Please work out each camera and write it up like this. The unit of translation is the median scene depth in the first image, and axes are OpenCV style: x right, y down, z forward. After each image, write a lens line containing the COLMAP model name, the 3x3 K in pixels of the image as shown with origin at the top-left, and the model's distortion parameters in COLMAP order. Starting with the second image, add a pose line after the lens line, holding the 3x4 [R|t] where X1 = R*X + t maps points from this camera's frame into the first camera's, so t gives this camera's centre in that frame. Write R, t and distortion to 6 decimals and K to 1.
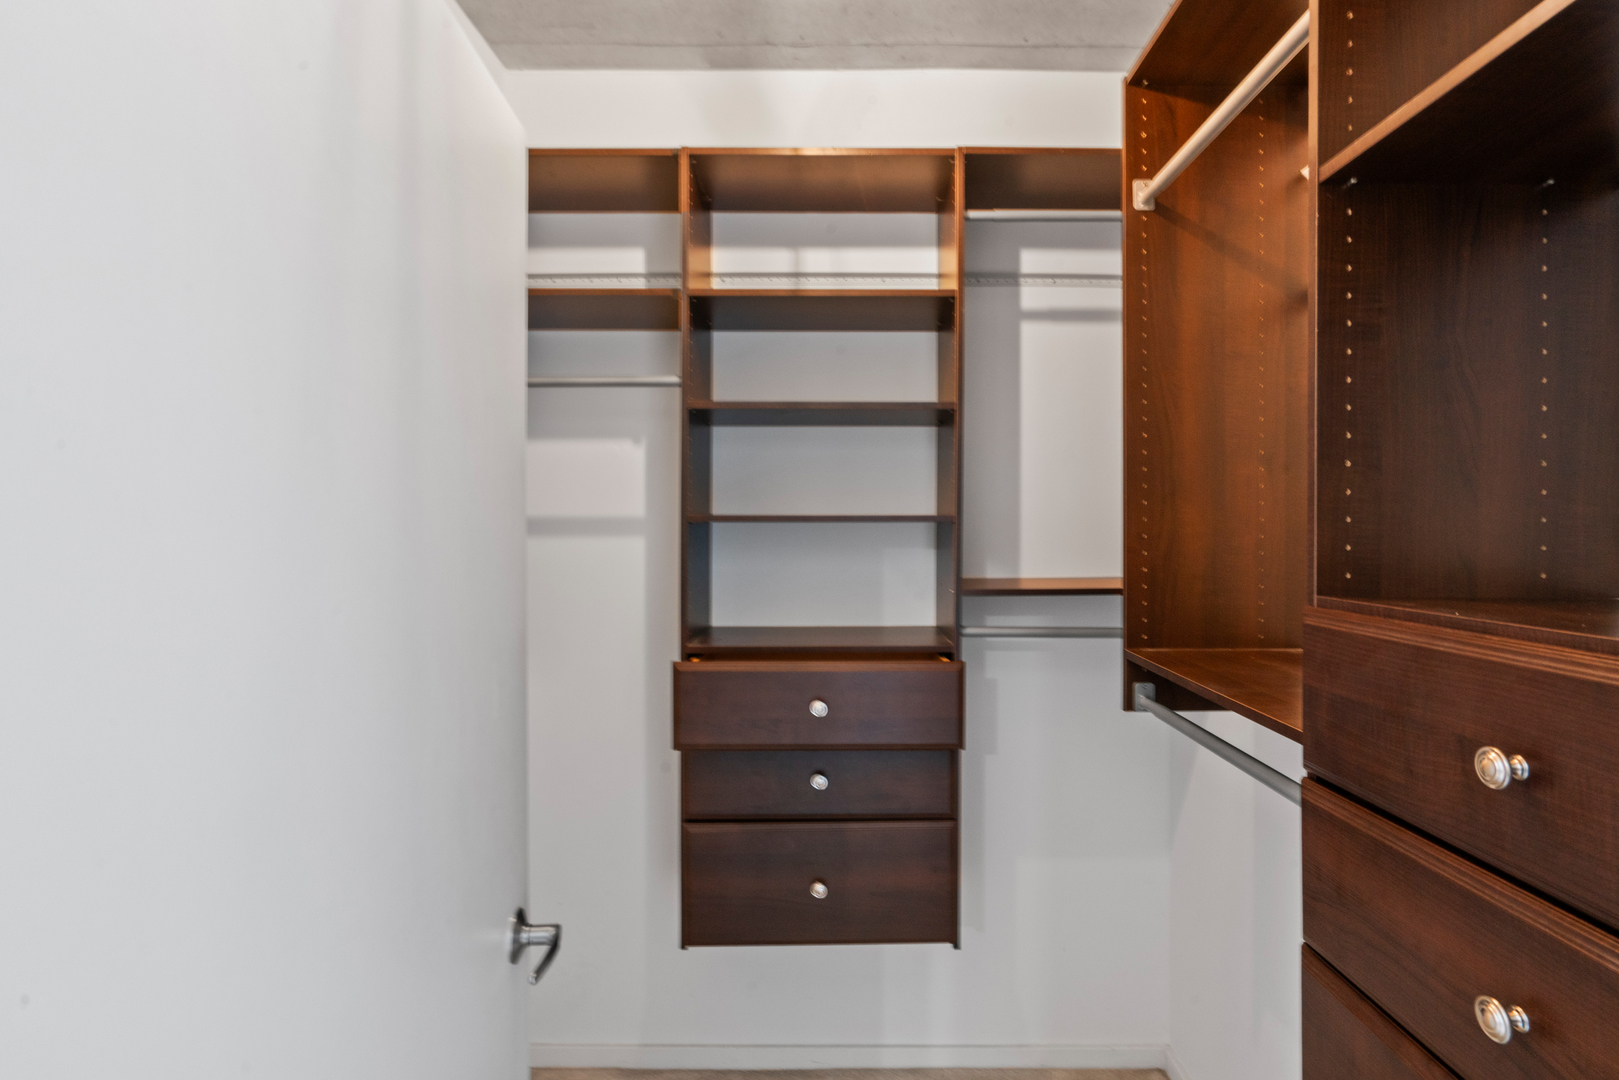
lens RADIAL K [[781.8, 0, 791.9], [0, 781.8, 561.9], [0, 0, 1]] dist [0.001182, 0.000495]
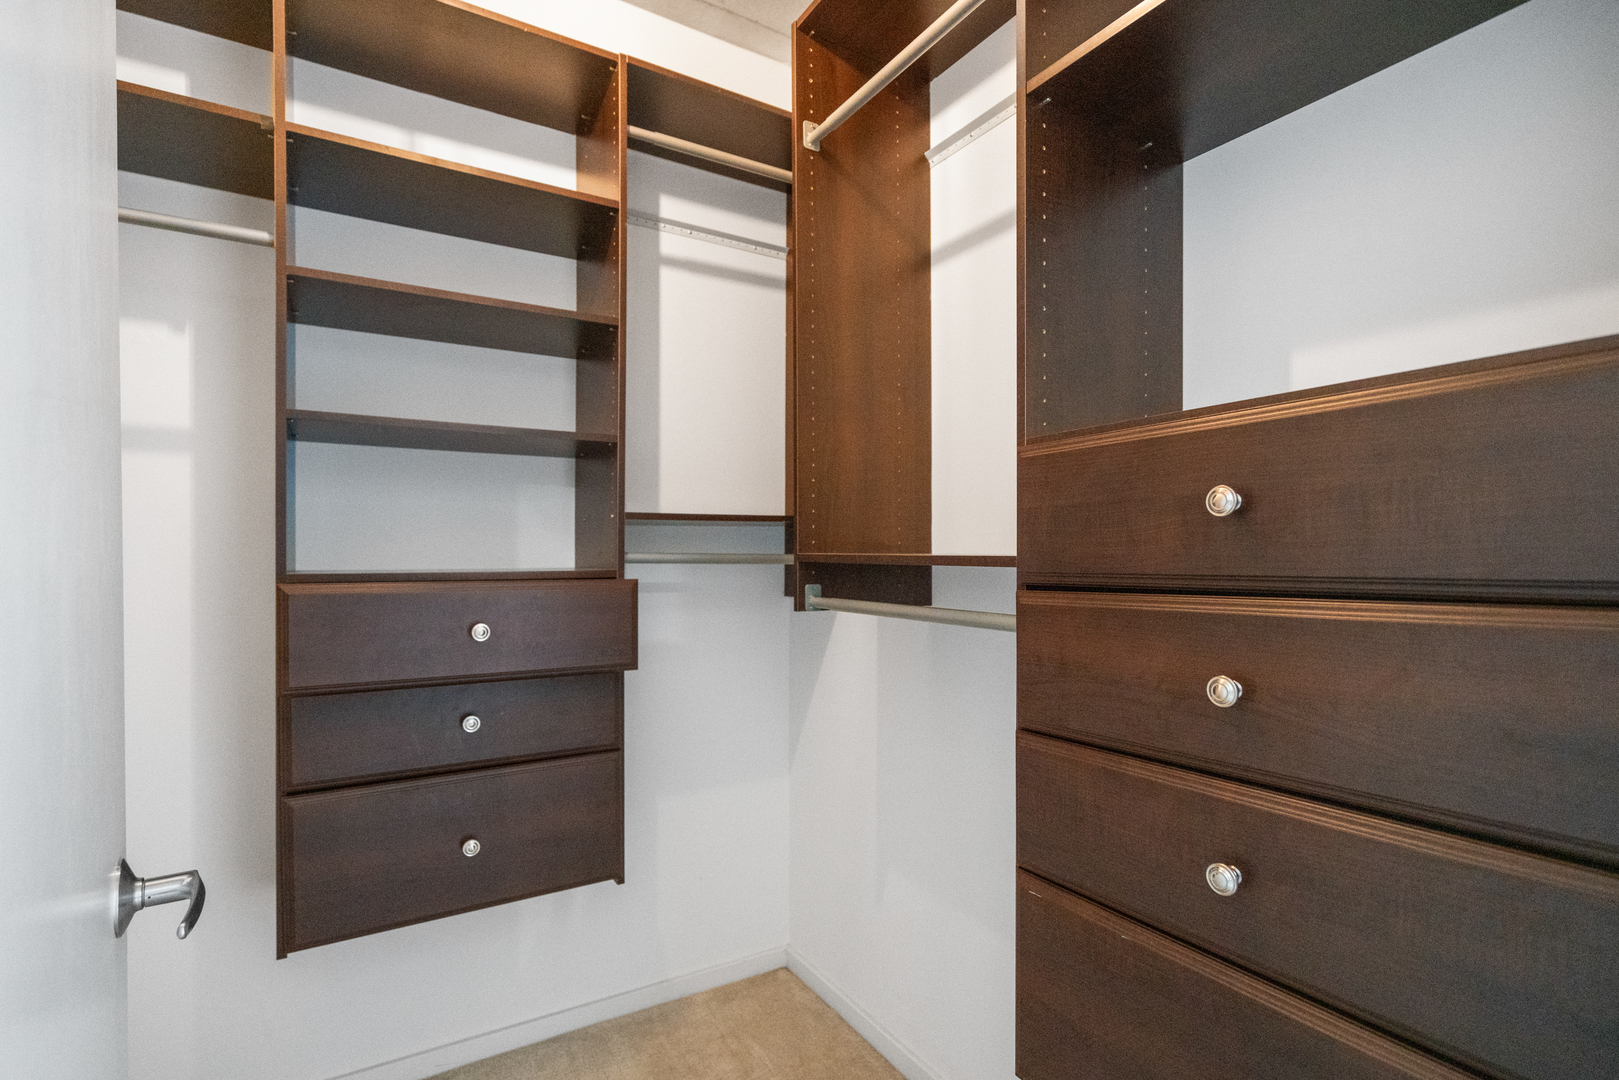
lens RADIAL K [[781.8, 0, 791.9], [0, 781.8, 561.9], [0, 0, 1]] dist [0.001182, 0.000495]
pose [[0.861308, -0.000109, 0.508083, -0.101039], [-0.002745, 0.999984, 0.004868, 0.094322], [-0.508076, -0.005587, 0.861294, 0.063366]]
